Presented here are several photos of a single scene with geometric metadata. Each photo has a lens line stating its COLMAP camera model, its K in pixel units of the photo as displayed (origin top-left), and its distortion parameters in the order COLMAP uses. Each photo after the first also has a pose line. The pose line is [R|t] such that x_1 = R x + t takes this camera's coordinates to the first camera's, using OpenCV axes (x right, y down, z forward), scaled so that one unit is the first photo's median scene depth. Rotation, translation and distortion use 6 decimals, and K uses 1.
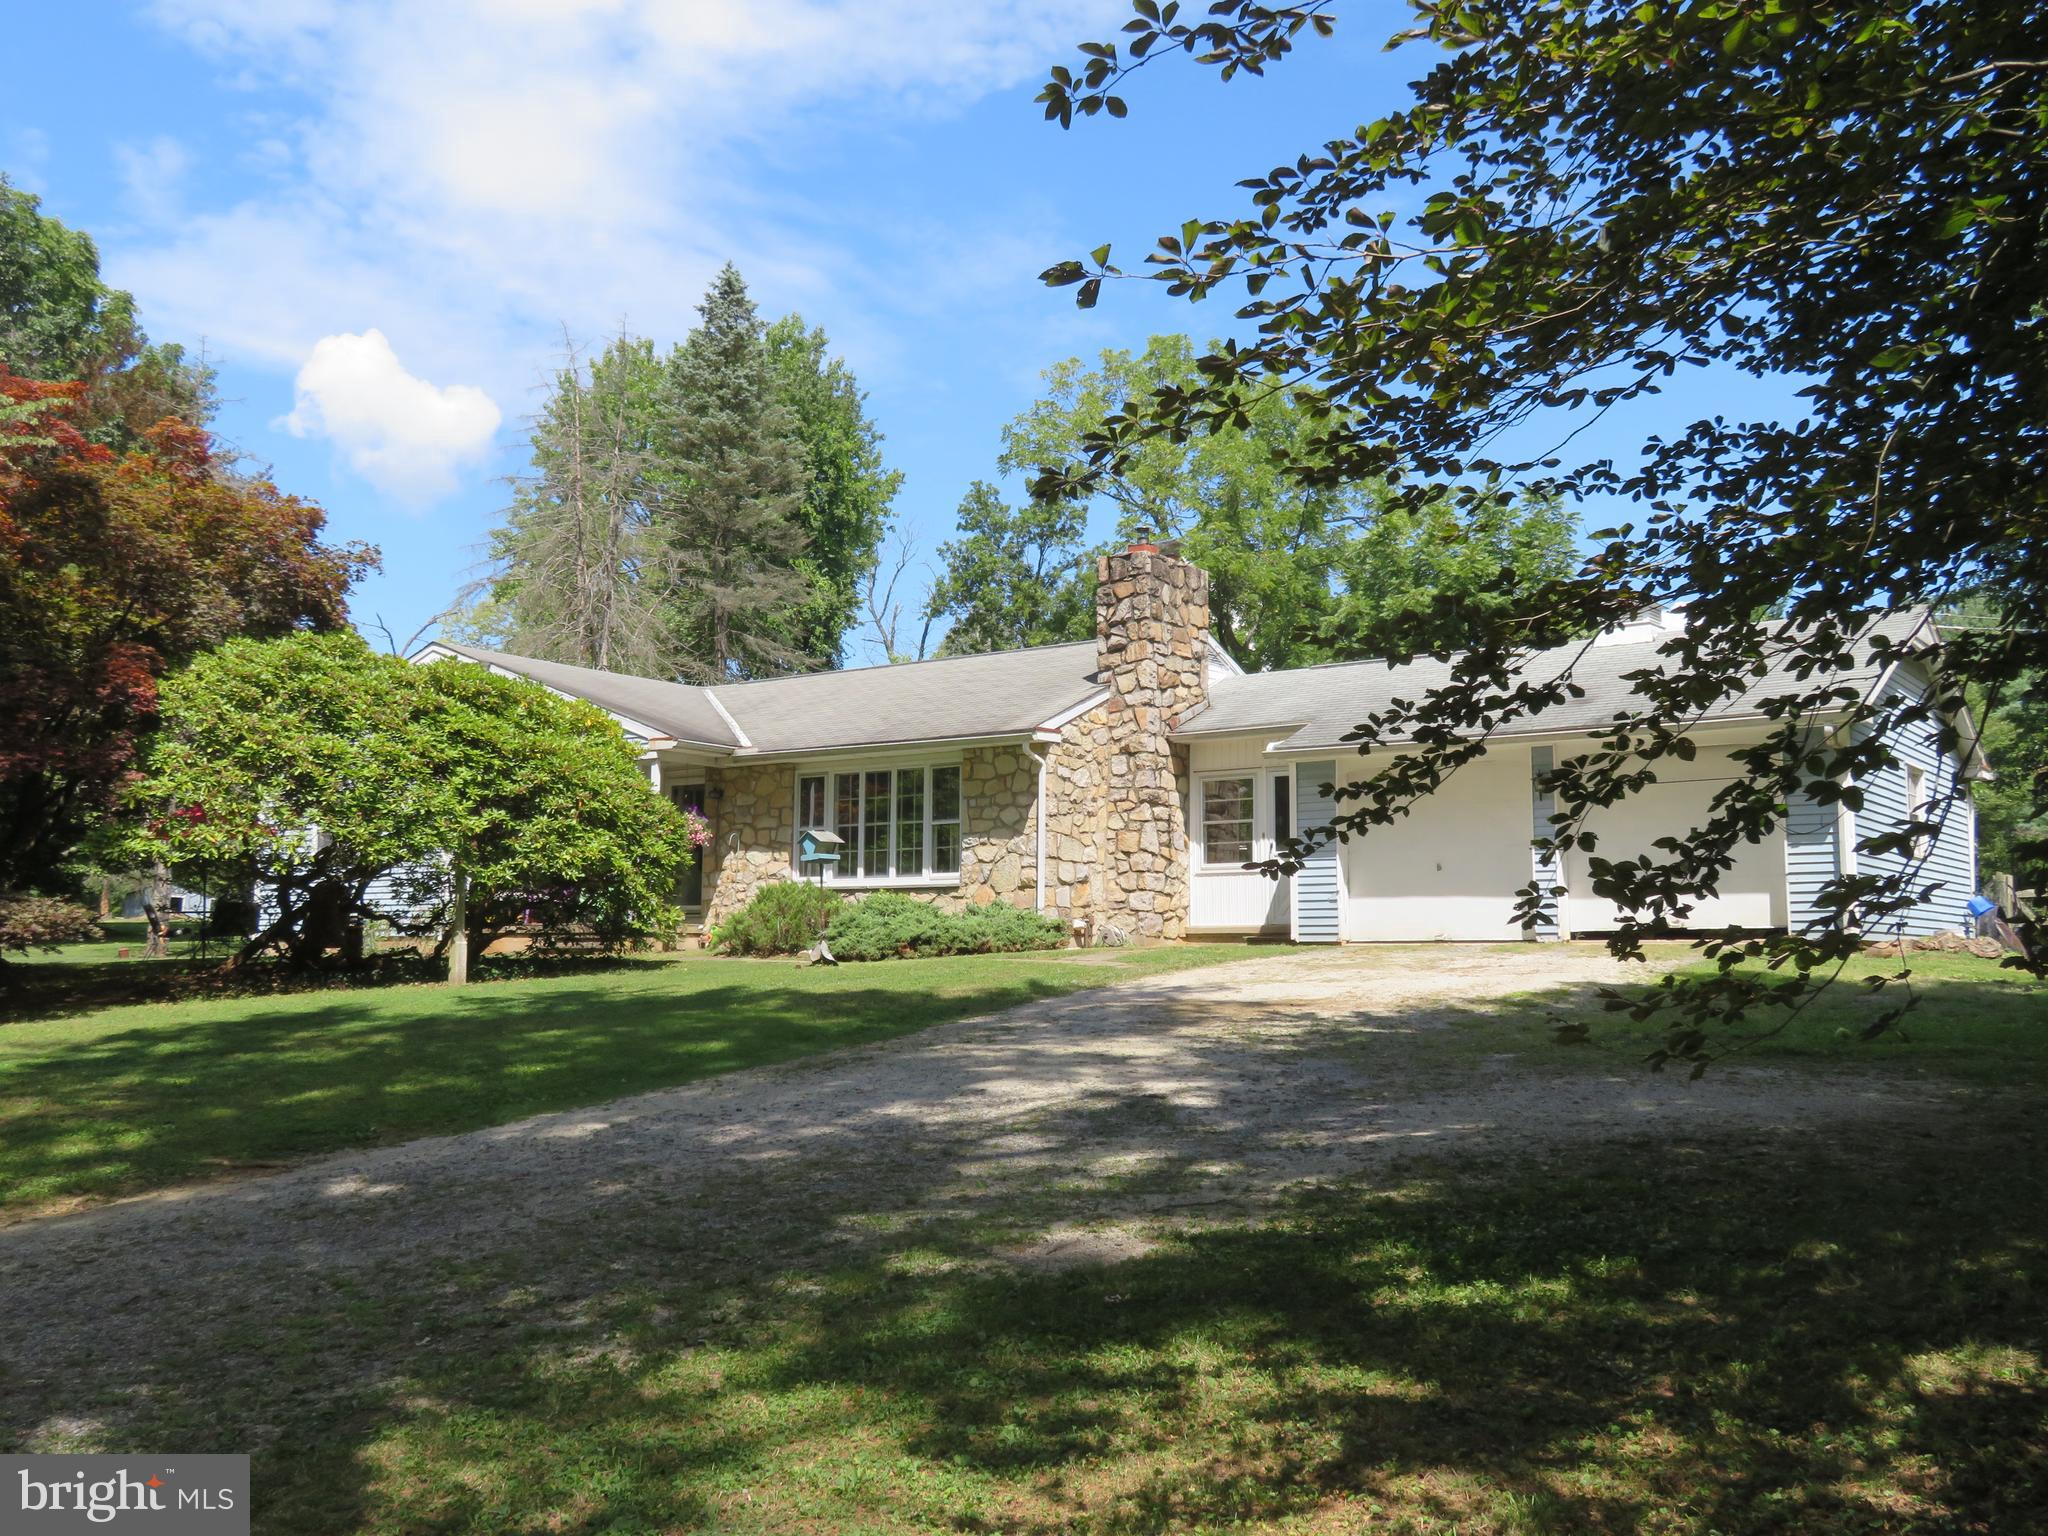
lens RADIAL K [[2818.4, 0, 1025.3], [0, 2818.4, 769.3], [0, 0, 1]] dist [0.013940, 0.001618]
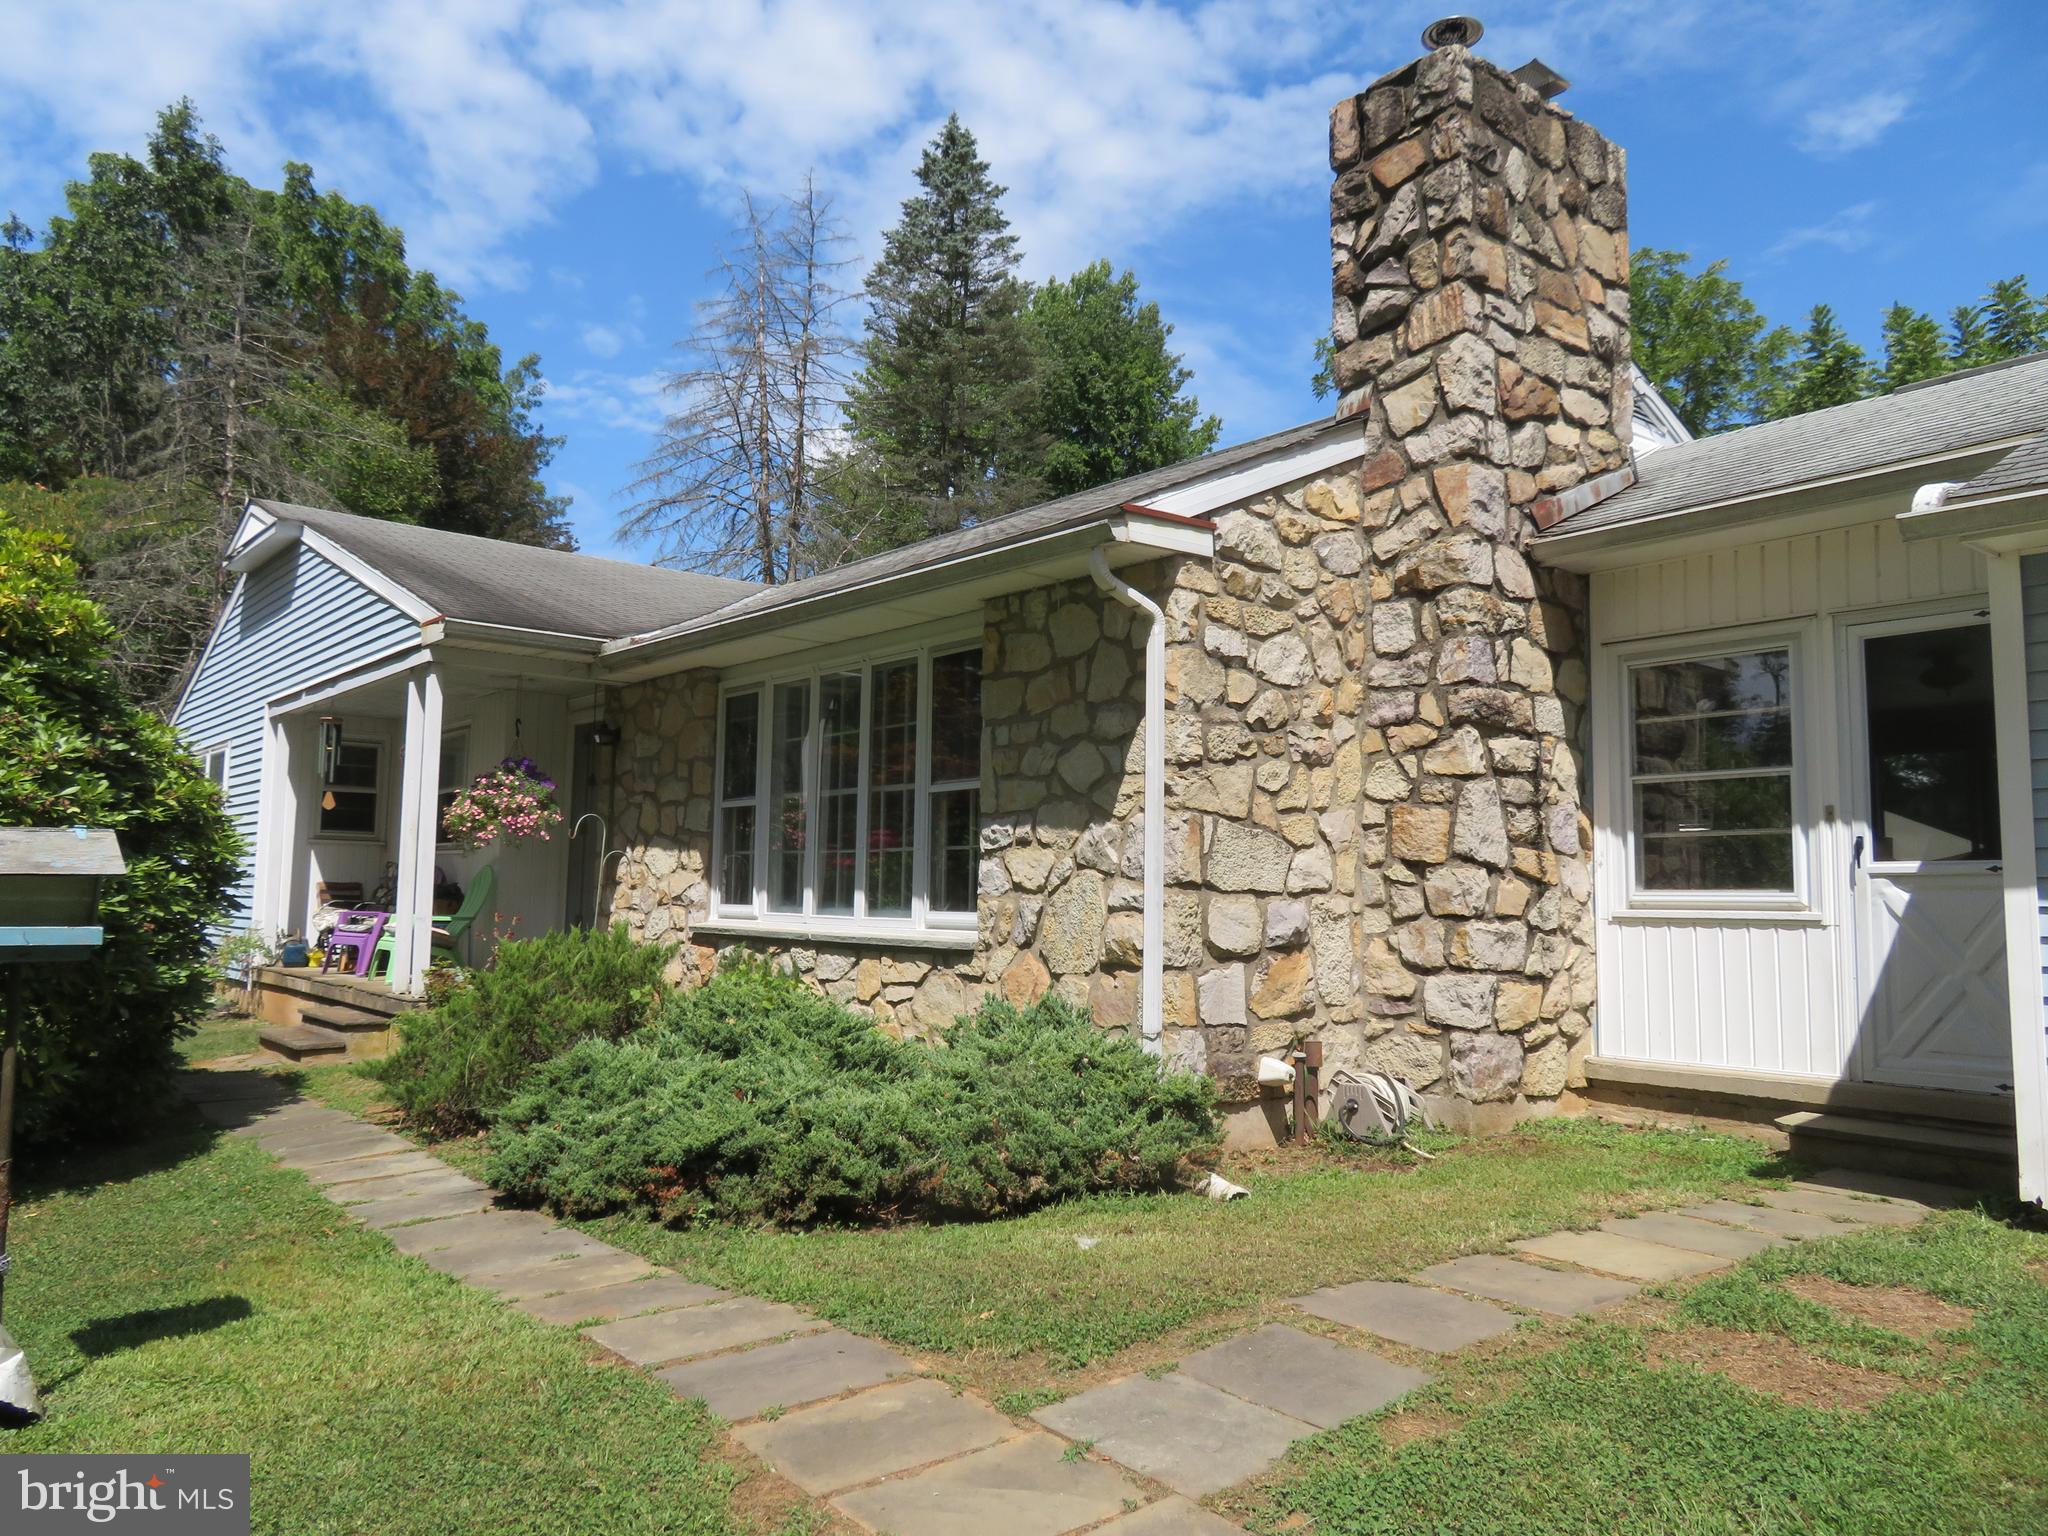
lens RADIAL K [[1469.1, 0, 1035.4], [0, 1469.1, 766.4], [0, 0, 1]] dist [-0.013563, 0.000180]
pose [[0.965141, -0.014771, -0.261313, 0.038120], [0.015702, 0.999876, 0.001475, 0.015824], [0.261258, -0.005527, 0.965253, 0.800648]]
